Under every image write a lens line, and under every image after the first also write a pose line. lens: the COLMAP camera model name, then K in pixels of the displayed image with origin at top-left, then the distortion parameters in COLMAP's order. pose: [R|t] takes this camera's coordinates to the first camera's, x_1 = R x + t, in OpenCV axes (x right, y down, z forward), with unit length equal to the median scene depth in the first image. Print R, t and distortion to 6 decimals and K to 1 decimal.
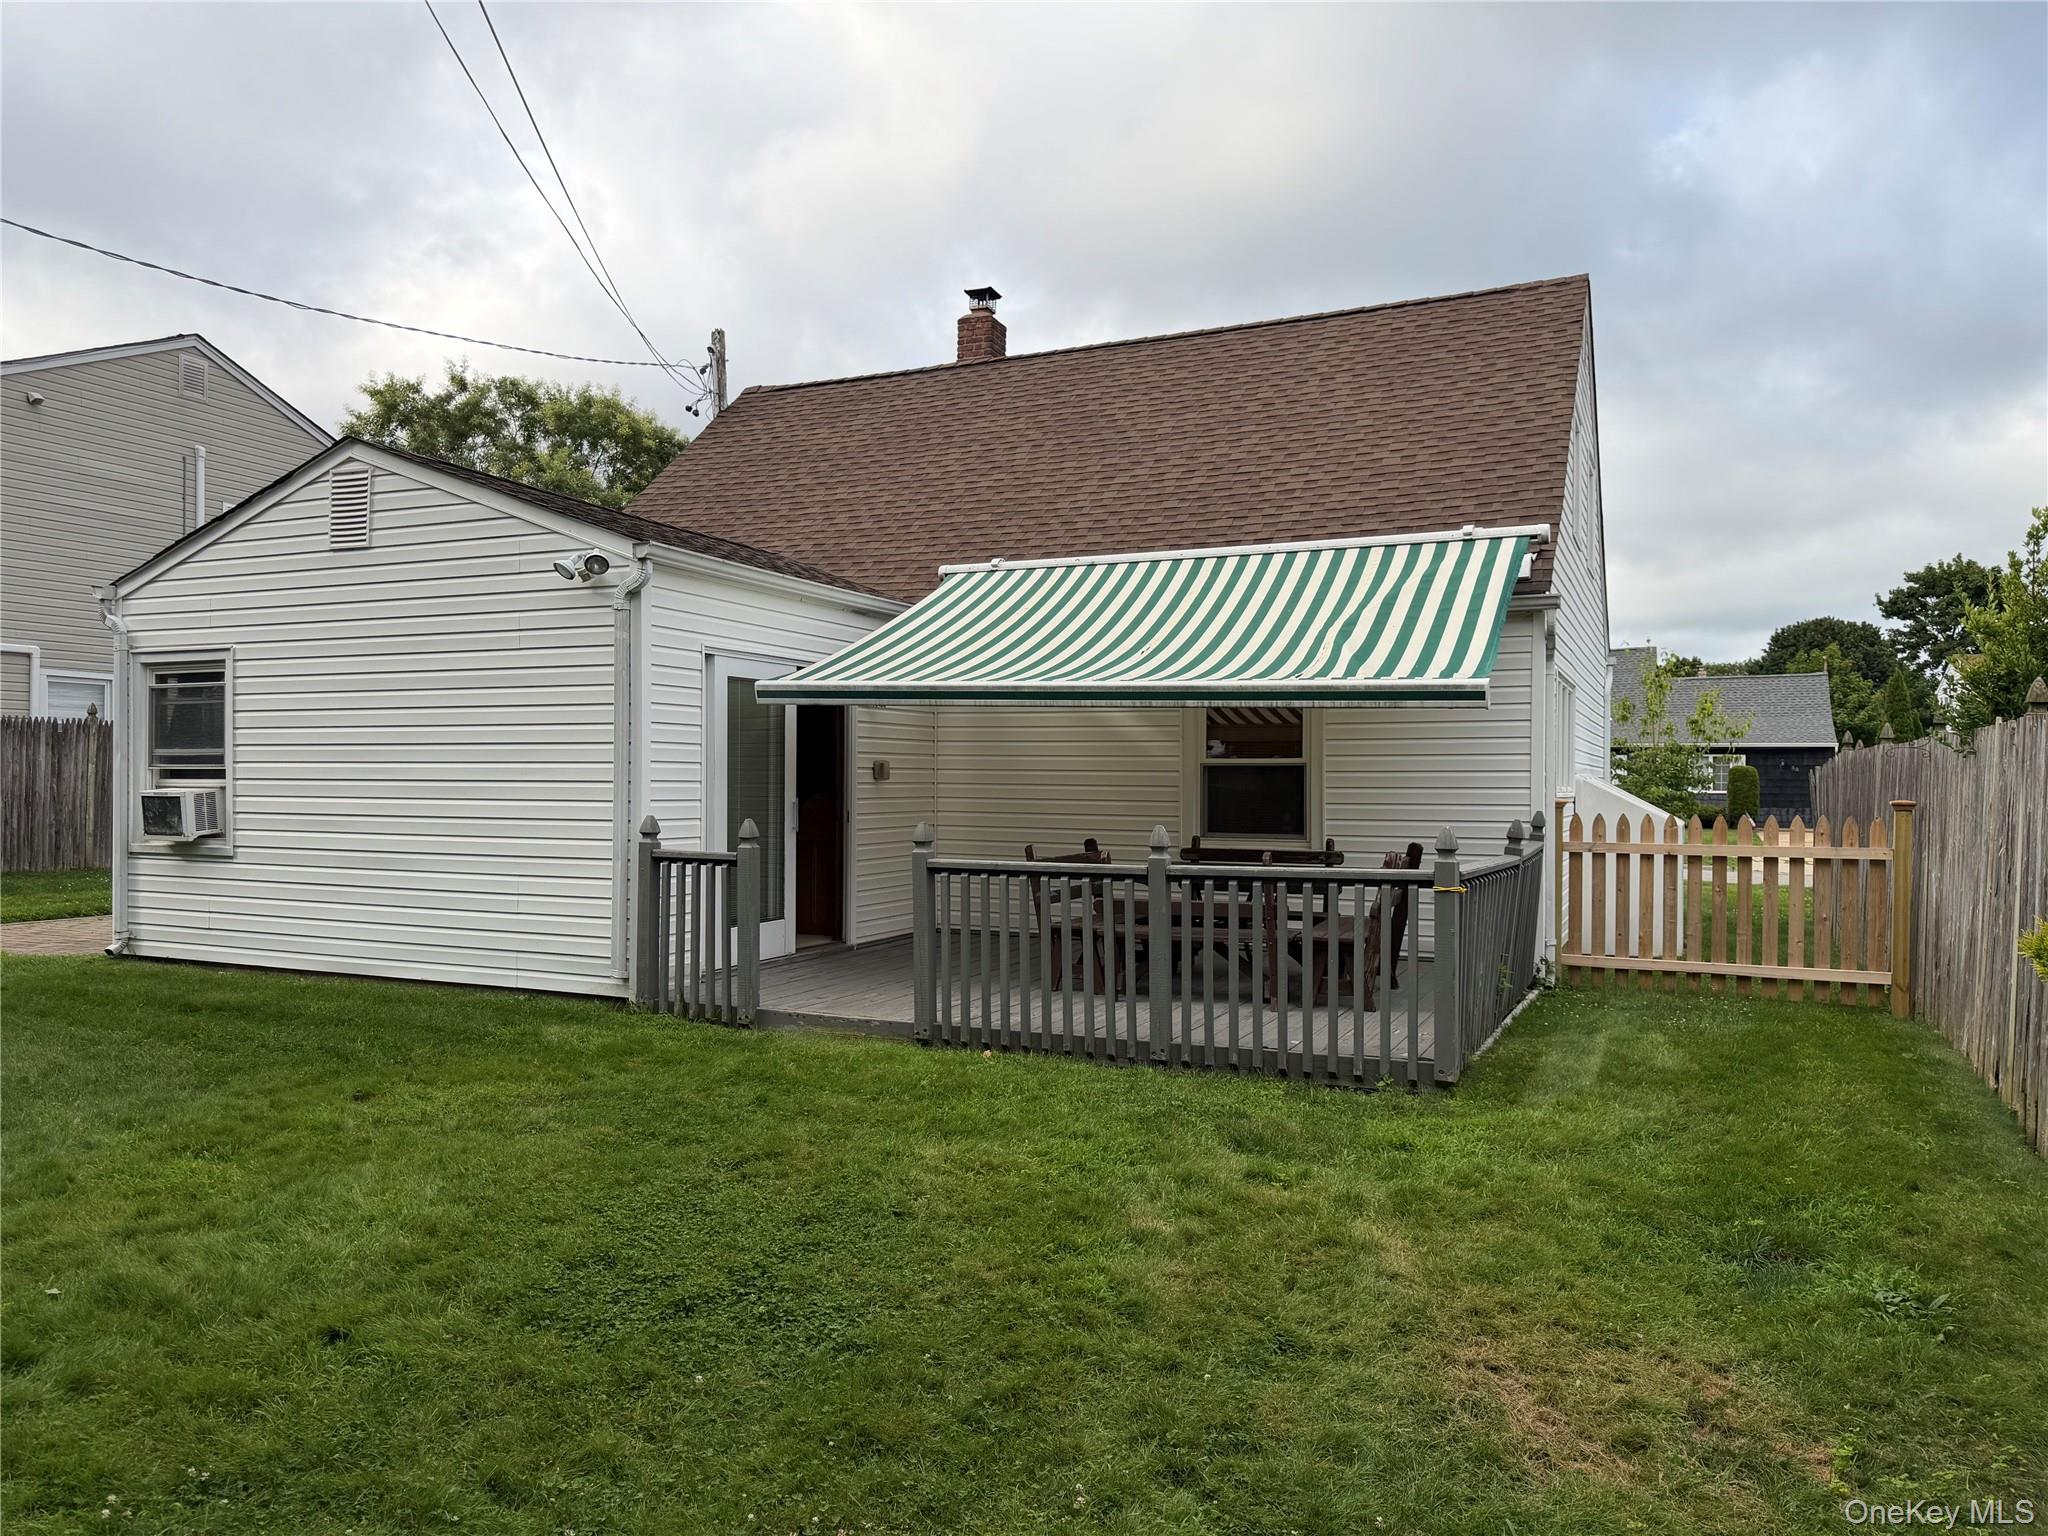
lens RADIAL K [[1440.5, 0, 1024.3], [0, 1440.5, 772.6], [0, 0, 1]] dist [0.068677, -0.074060]
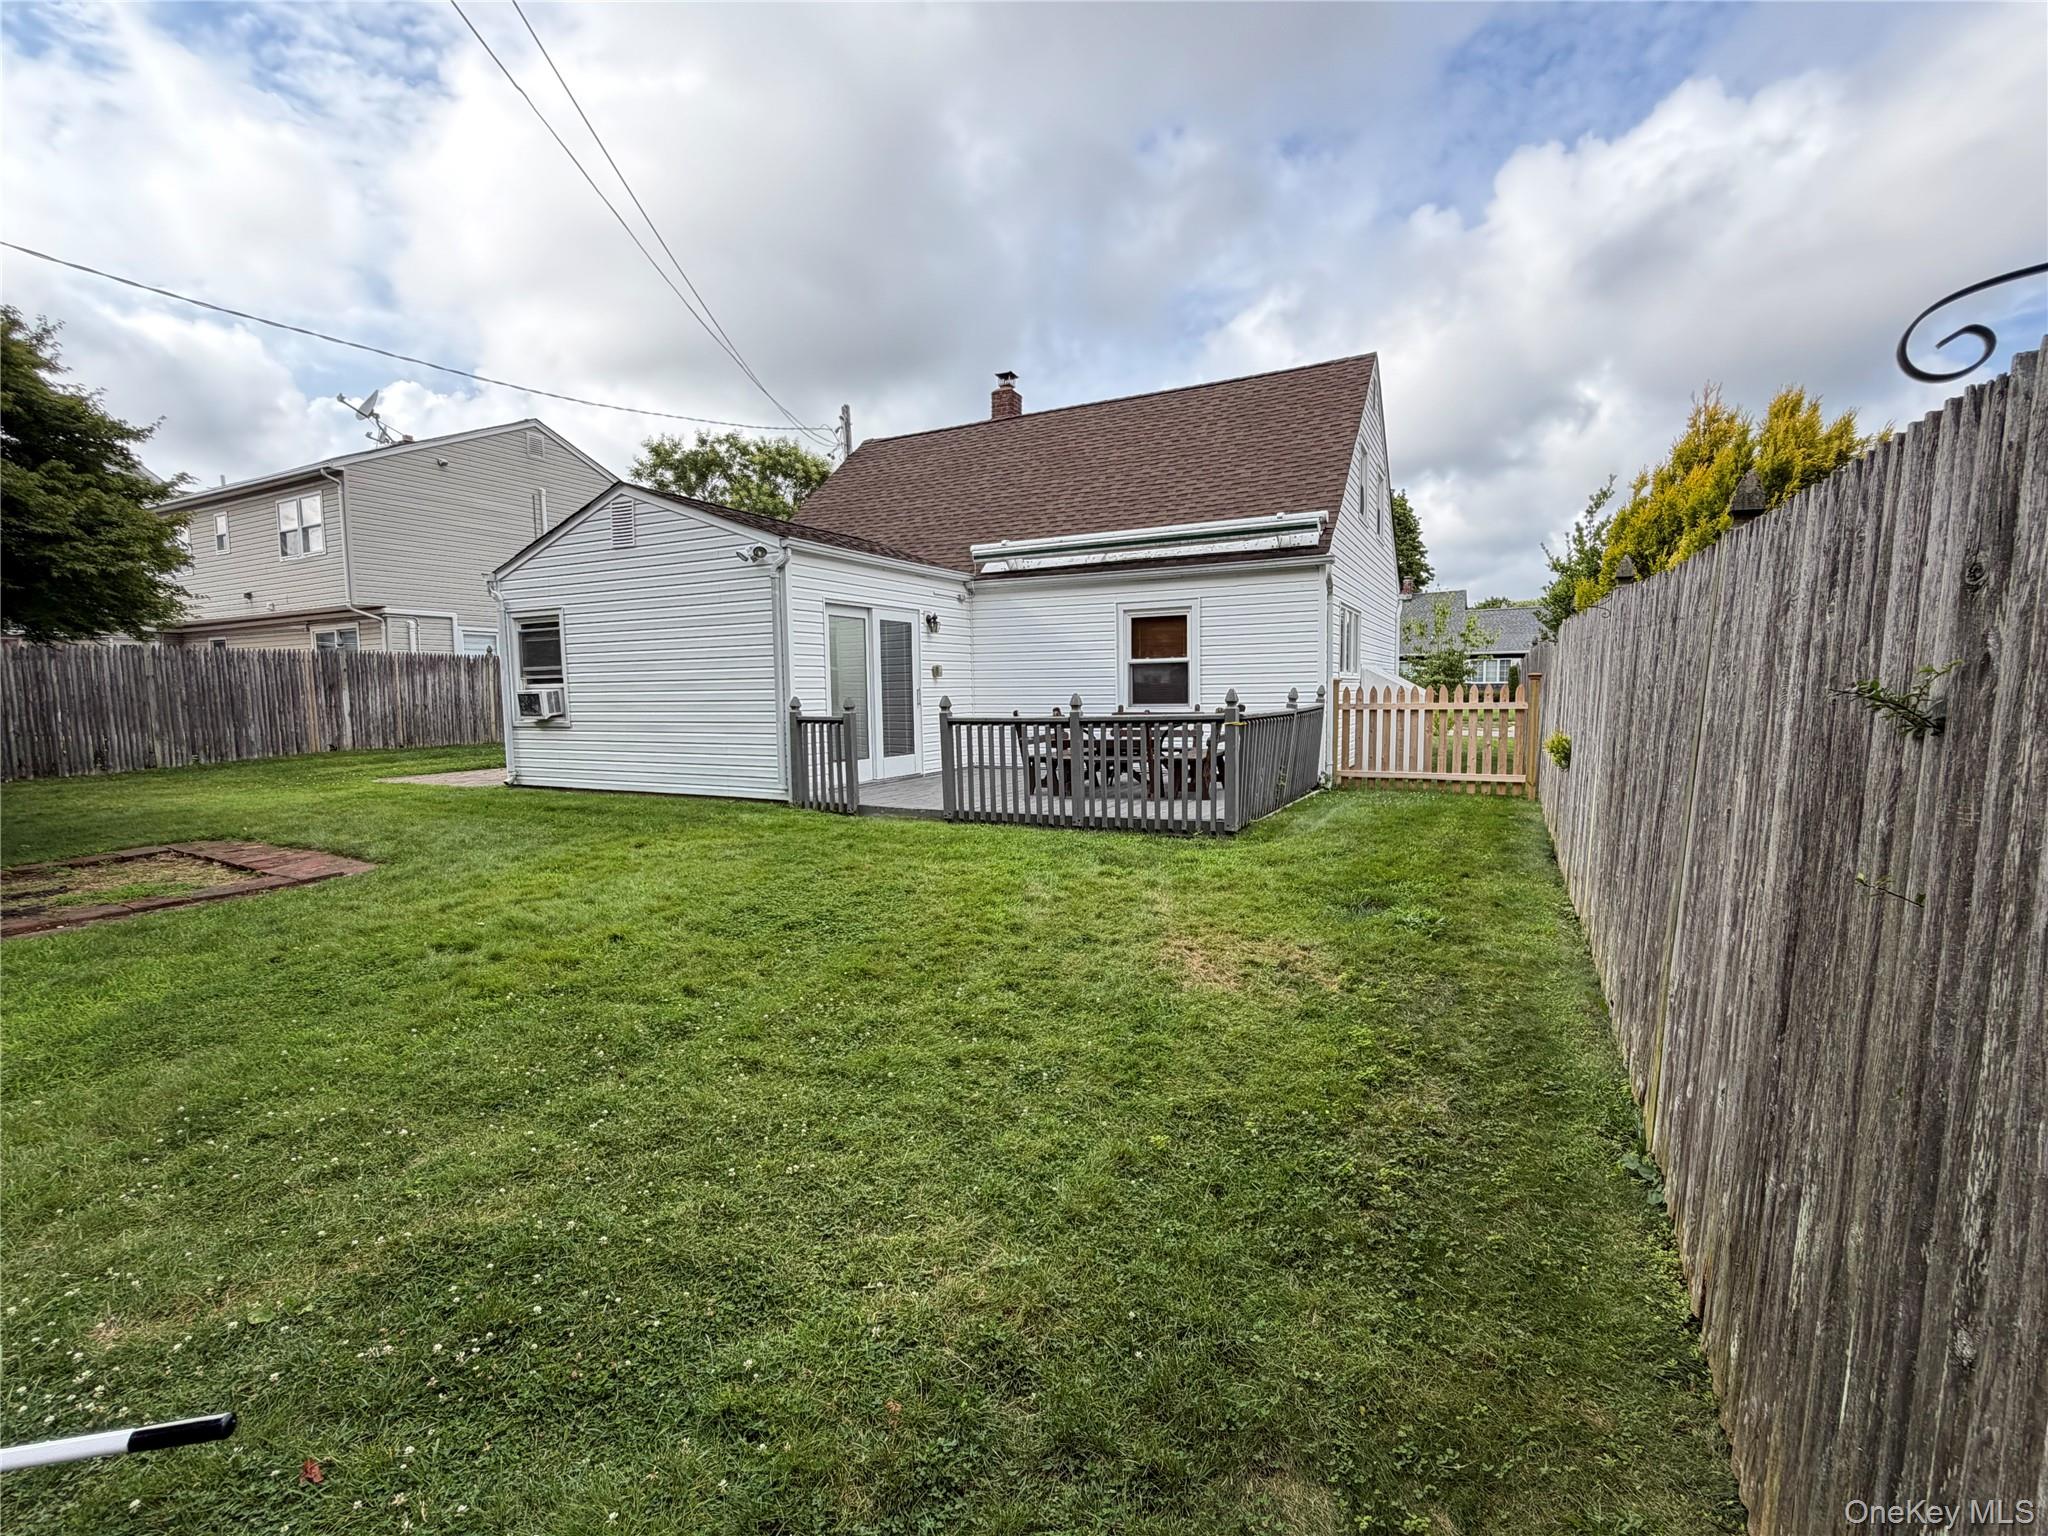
lens RADIAL K [[927.0, 0, 1033.6], [0, 927.0, 758.5], [0, 0, 1]] dist [0.002456, -0.000622]
pose [[0.998866, -0.017808, -0.044163, 0.076383], [0.021344, 0.996491, 0.080930, 0.019790], [0.042567, -0.081781, 0.995741, -0.108515]]
